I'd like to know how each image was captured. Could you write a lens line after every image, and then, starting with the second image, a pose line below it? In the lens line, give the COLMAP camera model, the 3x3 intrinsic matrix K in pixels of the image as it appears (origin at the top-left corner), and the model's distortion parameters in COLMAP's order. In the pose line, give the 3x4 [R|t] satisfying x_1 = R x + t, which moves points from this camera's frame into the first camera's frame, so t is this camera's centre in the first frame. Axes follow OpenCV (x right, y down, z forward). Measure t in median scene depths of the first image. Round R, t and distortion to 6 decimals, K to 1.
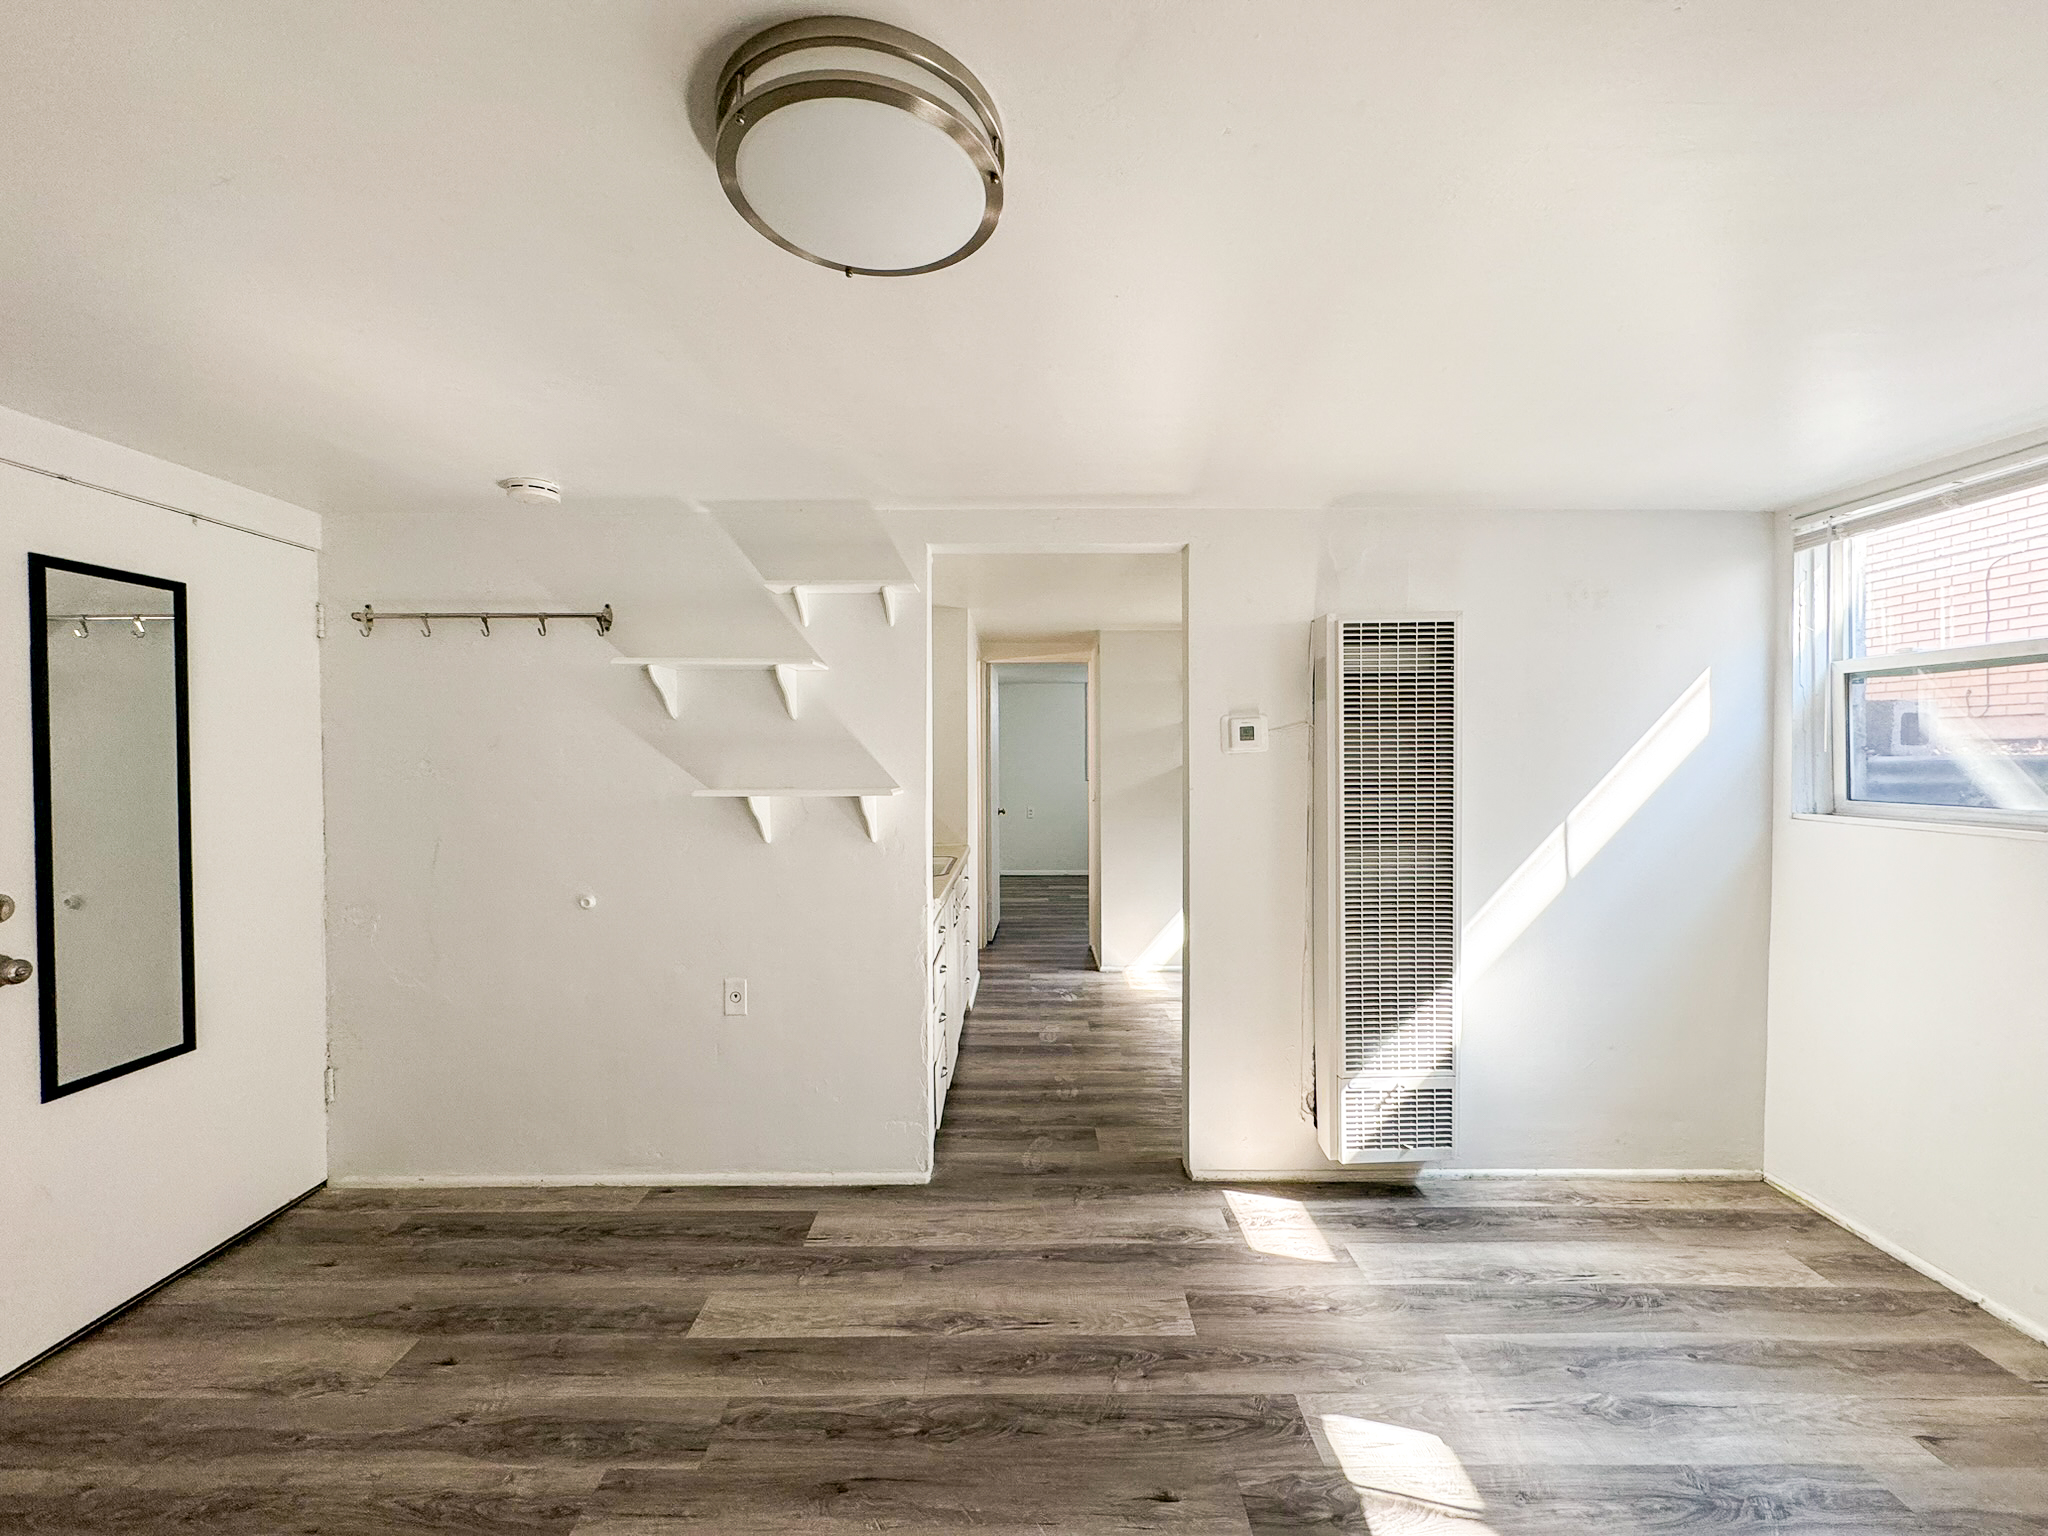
lens RADIAL K [[820.2, 0, 1021.9], [0, 820.2, 767.2], [0, 0, 1]] dist [-0.002544, 0.000211]
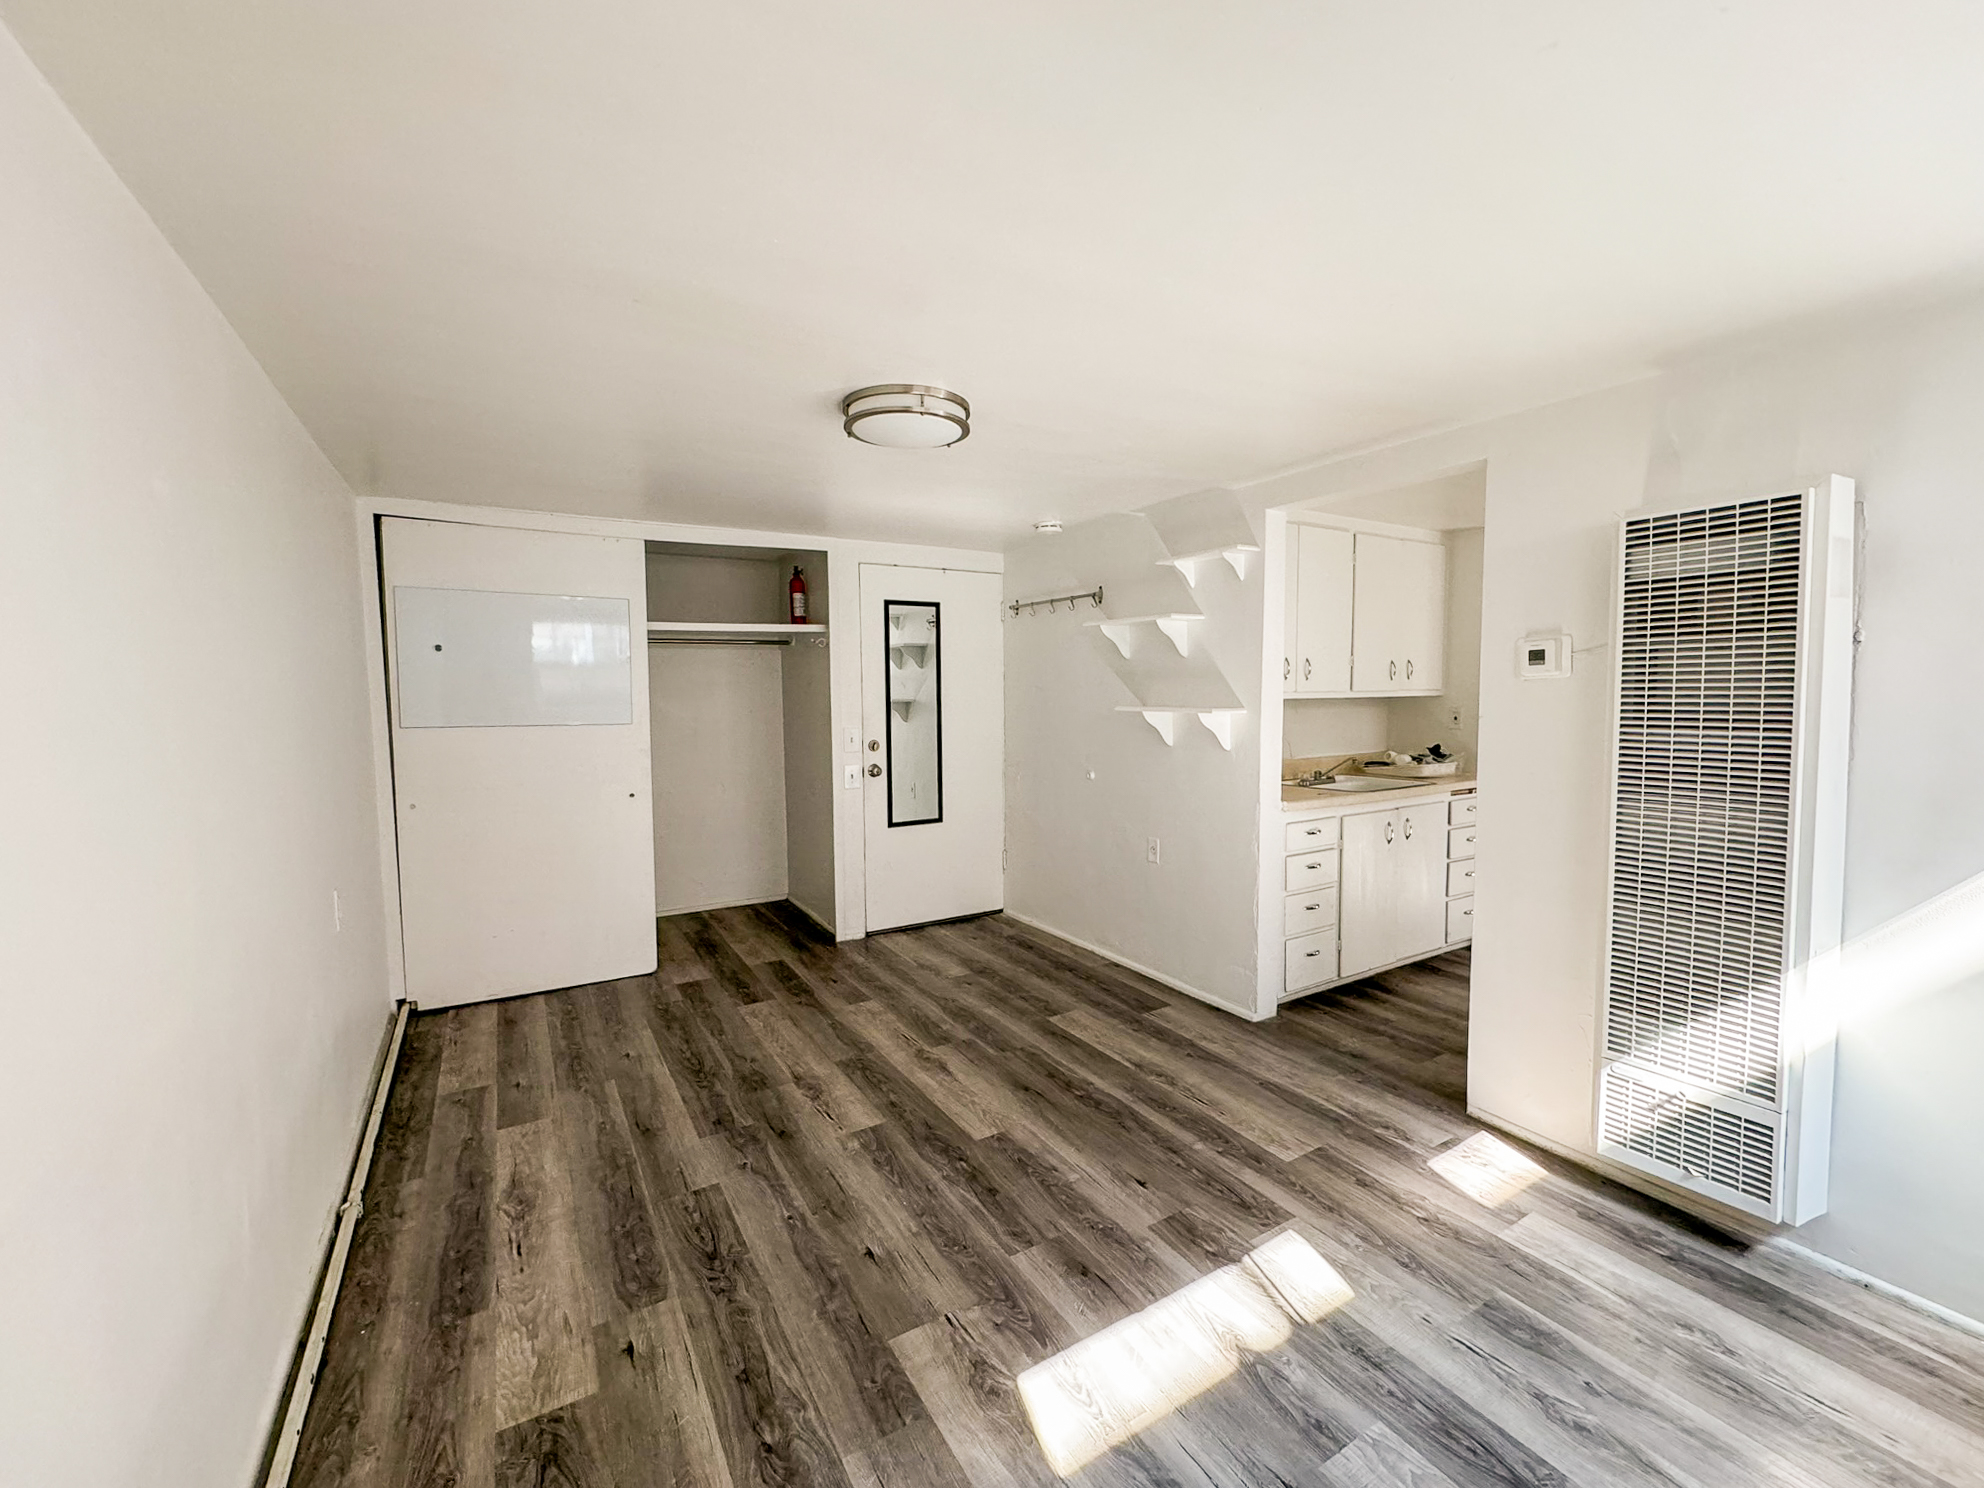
lens RADIAL K [[813.9, 0, 979.4], [0, 813.9, 741.0], [0, 0, 1]] dist [-0.002282, 0.000106]
pose [[0.507446, 0.057956, -0.859732, 0.775893], [-0.007528, 0.997996, 0.062833, -0.000393], [0.861651, -0.025412, 0.506865, 0.010527]]
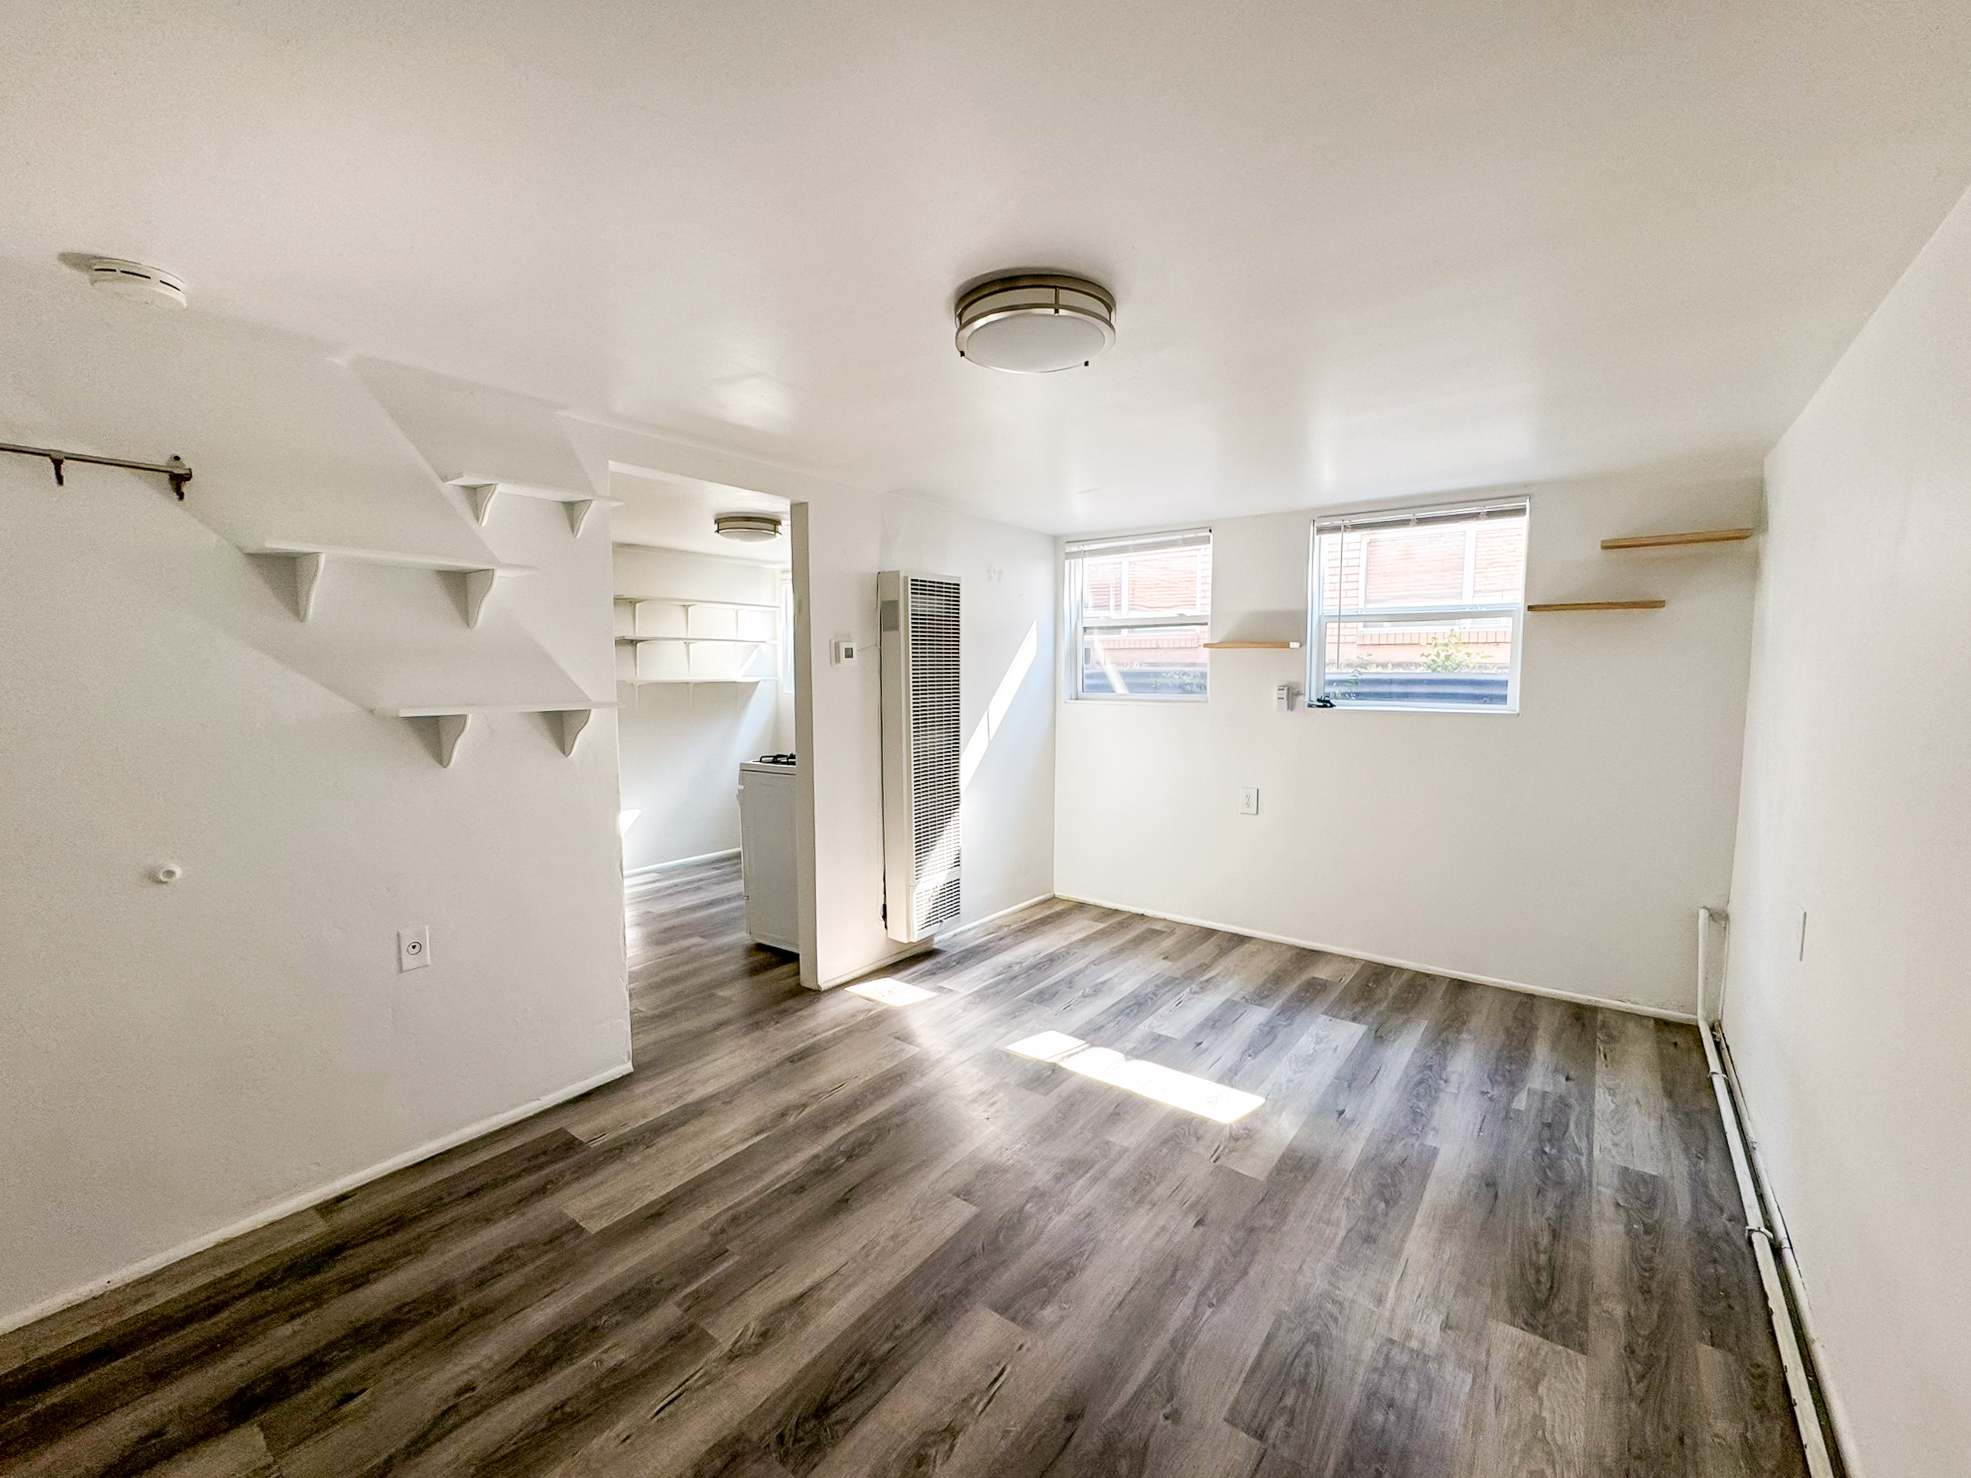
lens RADIAL K [[829.7, 0, 985.5], [0, 829.7, 739.0], [0, 0, 1]] dist [-0.002725, 0.000050]
pose [[0.598704, -0.066204, 0.798230, -0.722733], [0.012846, 0.997244, 0.073075, 0.003488], [-0.800867, -0.033496, 0.597904, -0.000455]]
